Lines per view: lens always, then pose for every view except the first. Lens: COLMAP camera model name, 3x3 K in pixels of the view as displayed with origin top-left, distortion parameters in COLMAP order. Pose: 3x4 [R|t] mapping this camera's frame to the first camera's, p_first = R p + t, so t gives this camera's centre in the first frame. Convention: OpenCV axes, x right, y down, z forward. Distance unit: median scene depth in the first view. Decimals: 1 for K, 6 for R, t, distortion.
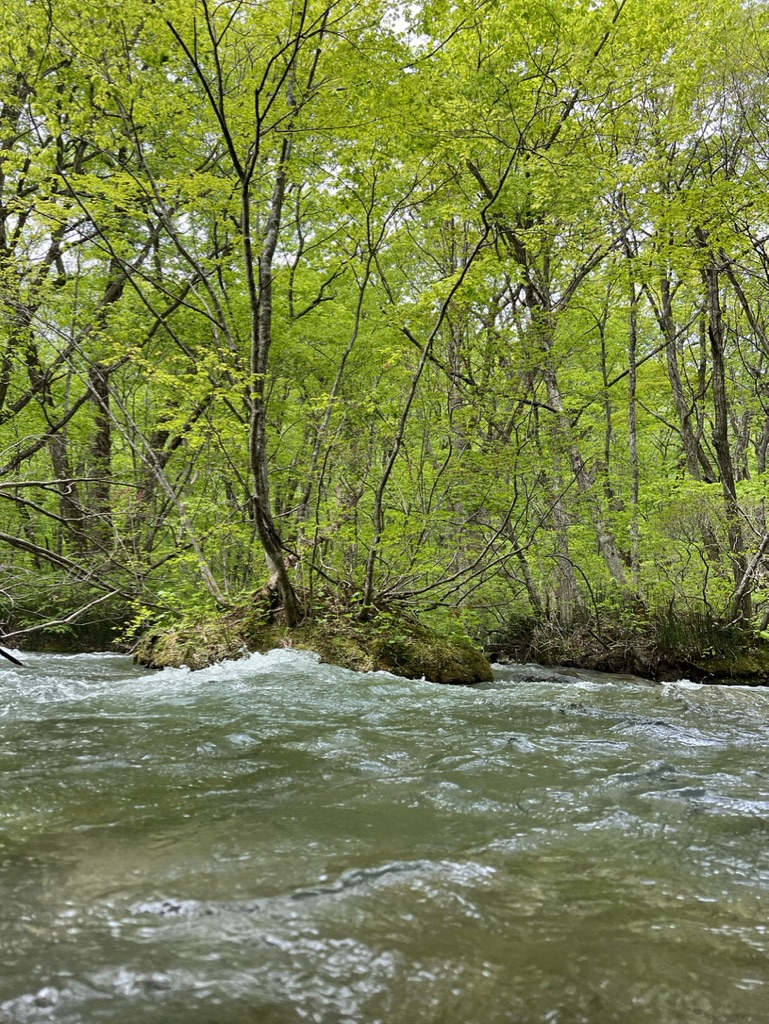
lens RADIAL K [[785.3, 0, 380.3], [0, 785.3, 511.2], [0, 0, 1]] dist [0.063722, -0.028051]
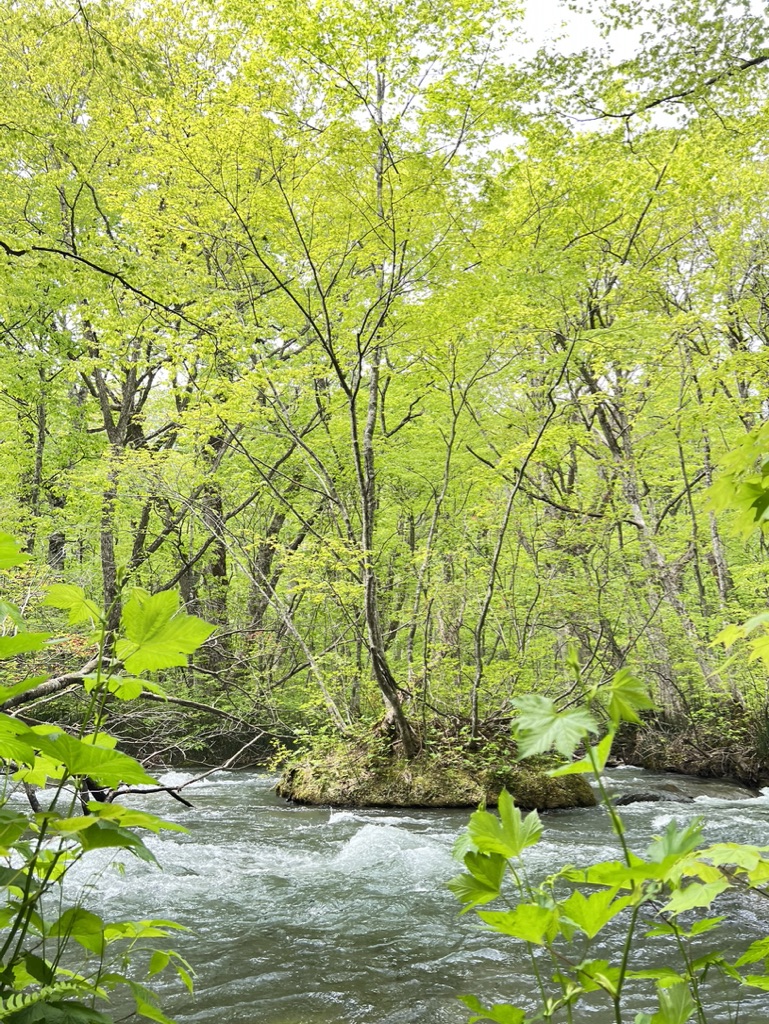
lens RADIAL K [[785.3, 0, 387.5], [0, 785.3, 511.8], [0, 0, 1]] dist [0.063722, -0.028051]
pose [[0.991447, -0.071411, -0.109239, 0.005739], [0.061536, 0.993926, -0.091239, -0.104673], [0.115091, 0.083737, 0.989819, -0.165133]]
